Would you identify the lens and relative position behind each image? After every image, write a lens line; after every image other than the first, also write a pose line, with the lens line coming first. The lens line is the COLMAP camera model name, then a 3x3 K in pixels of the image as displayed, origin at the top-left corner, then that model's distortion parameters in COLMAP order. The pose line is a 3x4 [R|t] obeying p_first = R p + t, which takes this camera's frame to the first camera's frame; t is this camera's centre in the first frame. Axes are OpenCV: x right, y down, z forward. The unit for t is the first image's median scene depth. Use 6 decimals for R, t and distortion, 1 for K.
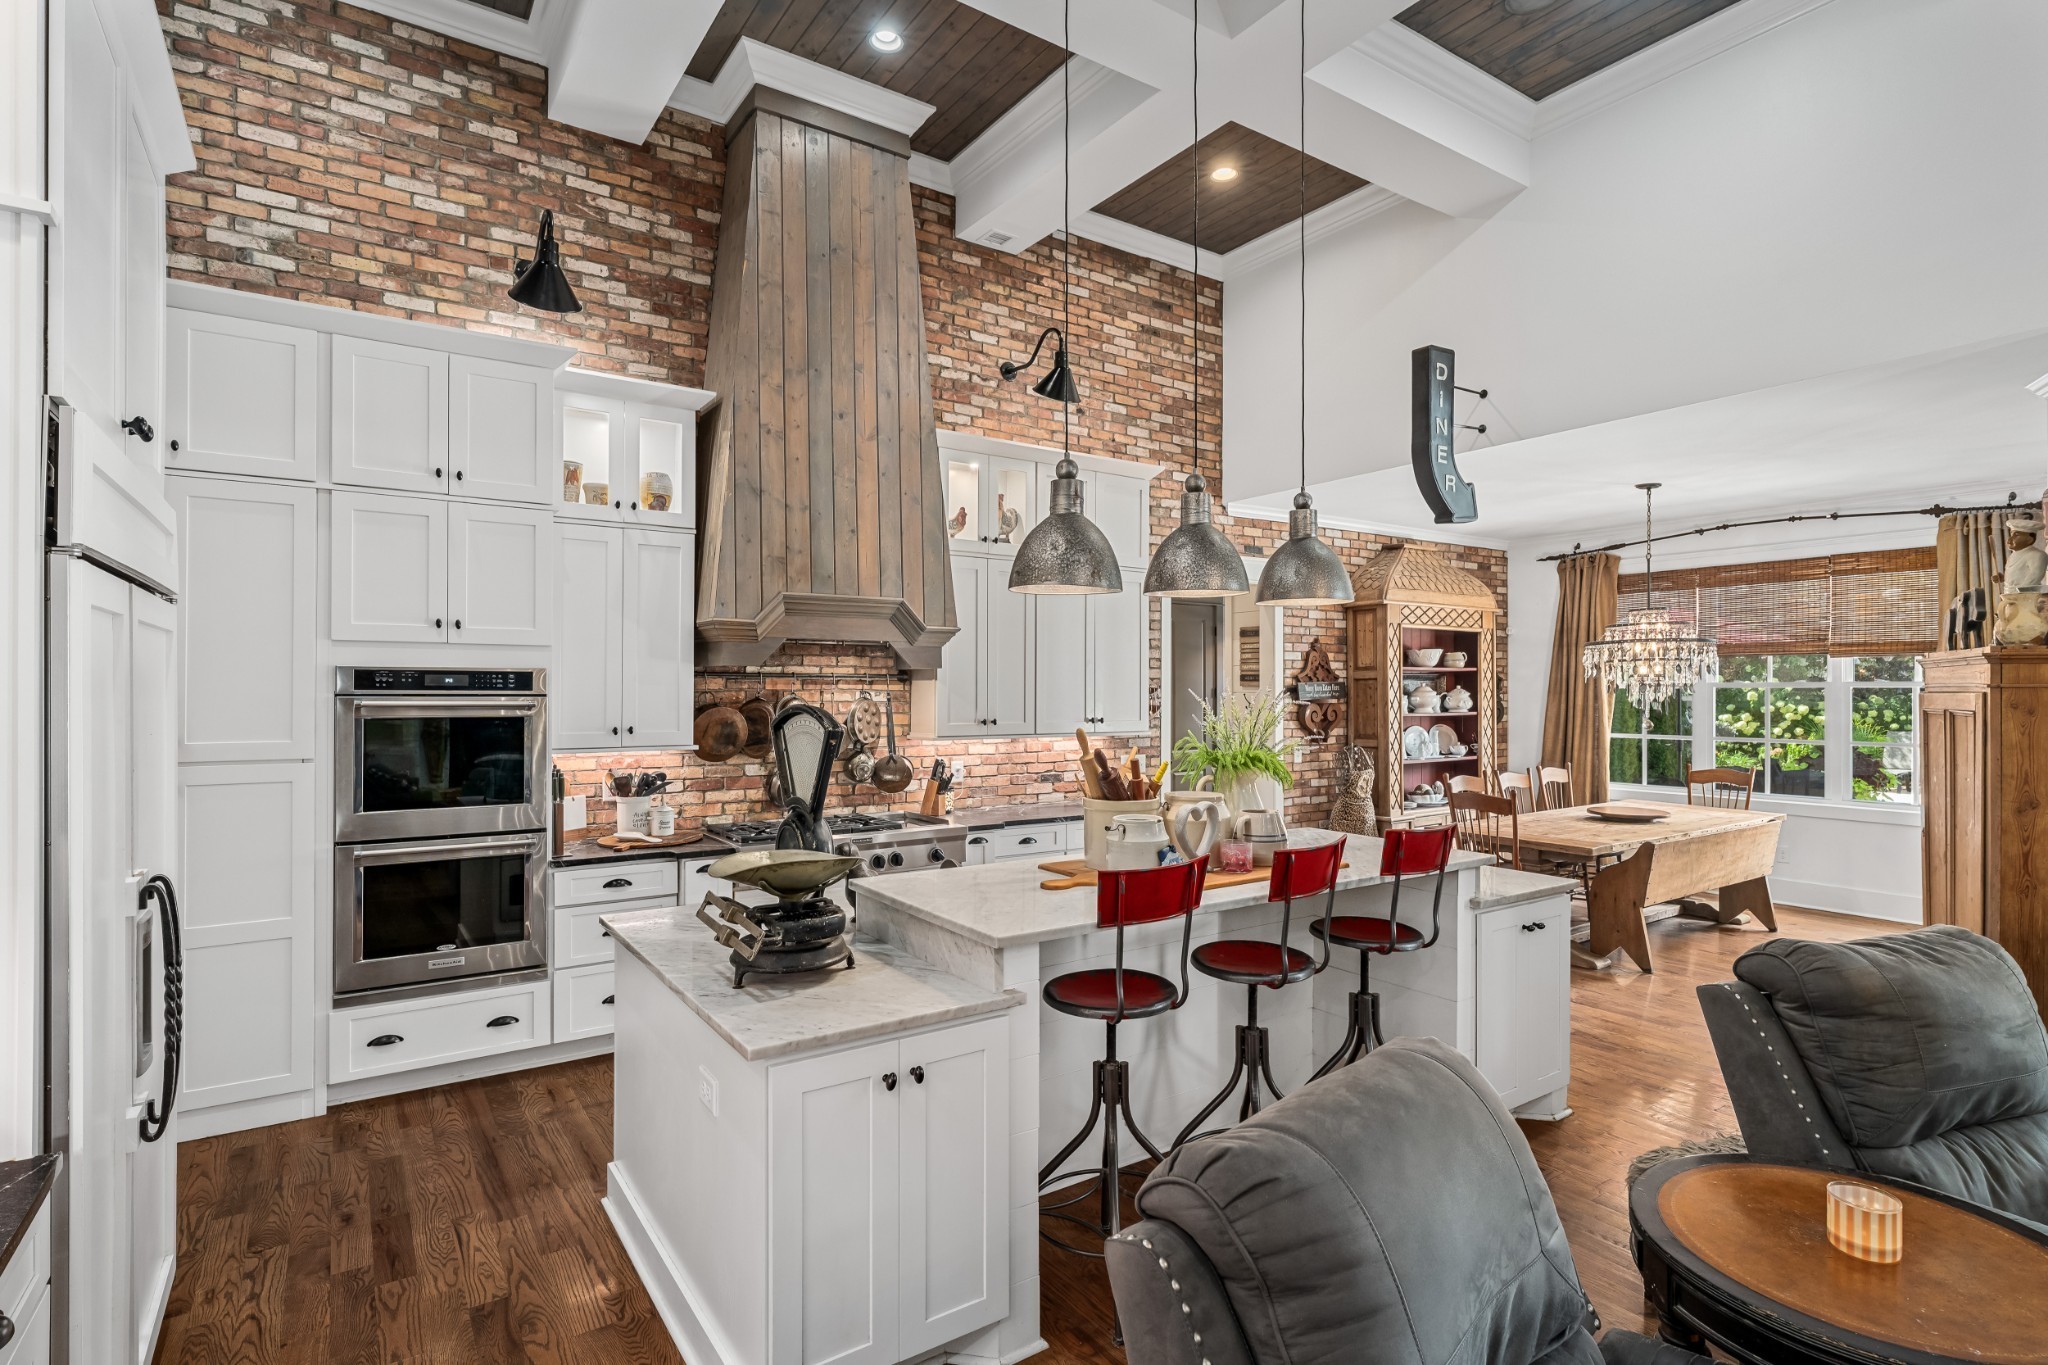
lens RADIAL K [[1020.9, 0, 1024.0], [0, 1020.9, 682.5], [0, 0, 1]] dist [0.000508, 0.000007]
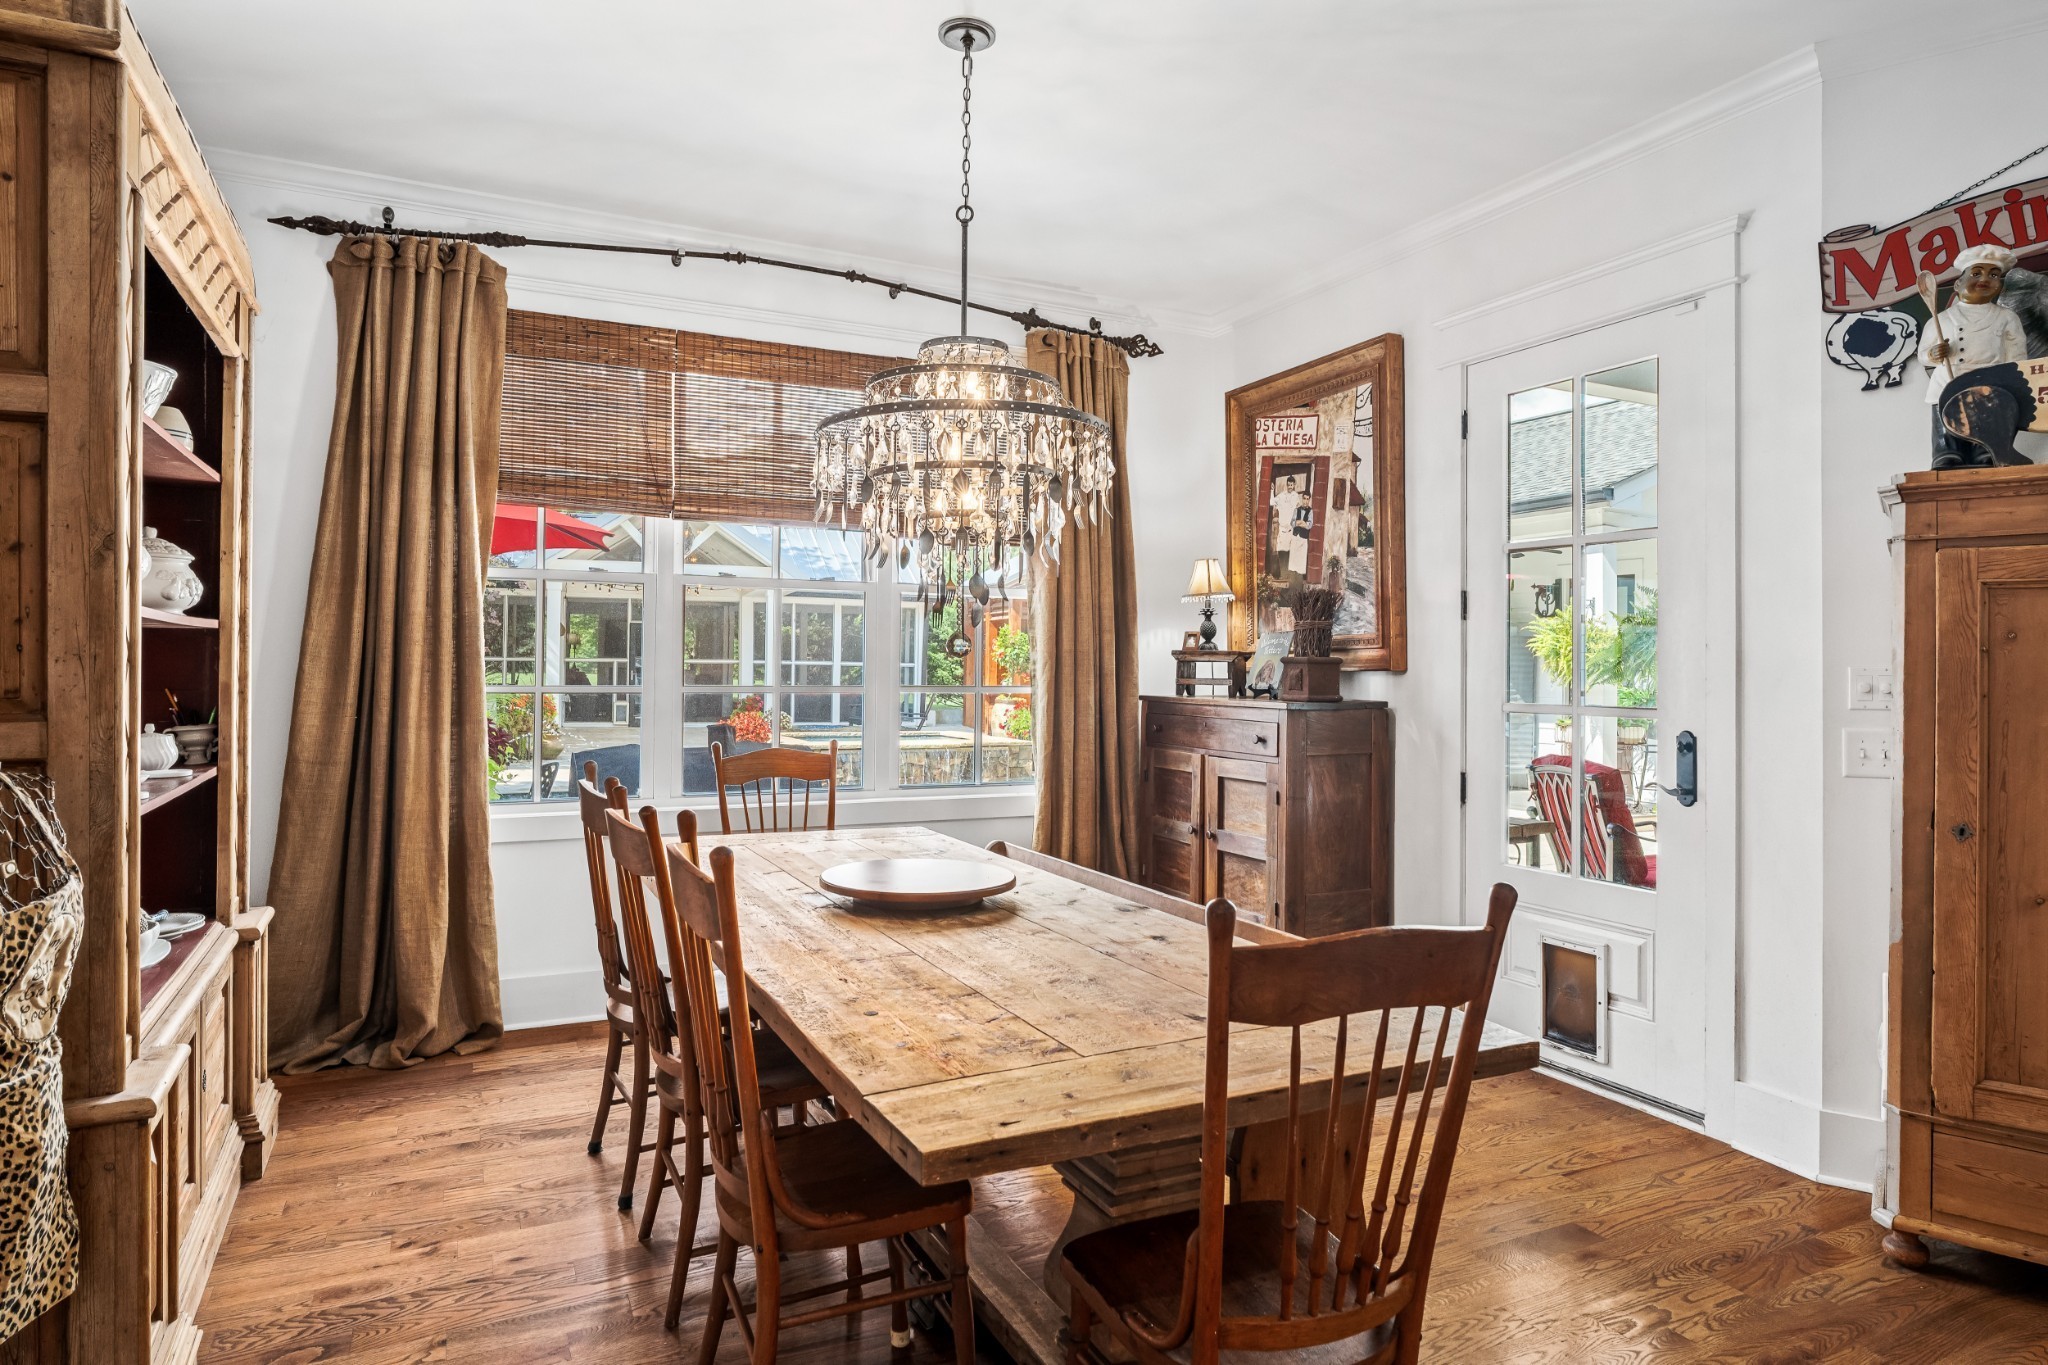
lens RADIAL K [[1179.8, 0, 1024.0], [0, 1179.8, 682.5], [0, 0, 1]] dist [0.000101, 0.000049]
pose [[0.136797, -0.004233, 0.990590, 0.128940], [-0.007797, 0.999955, 0.005350, 0.044817], [-0.990568, -0.008456, 0.136758, 0.725107]]
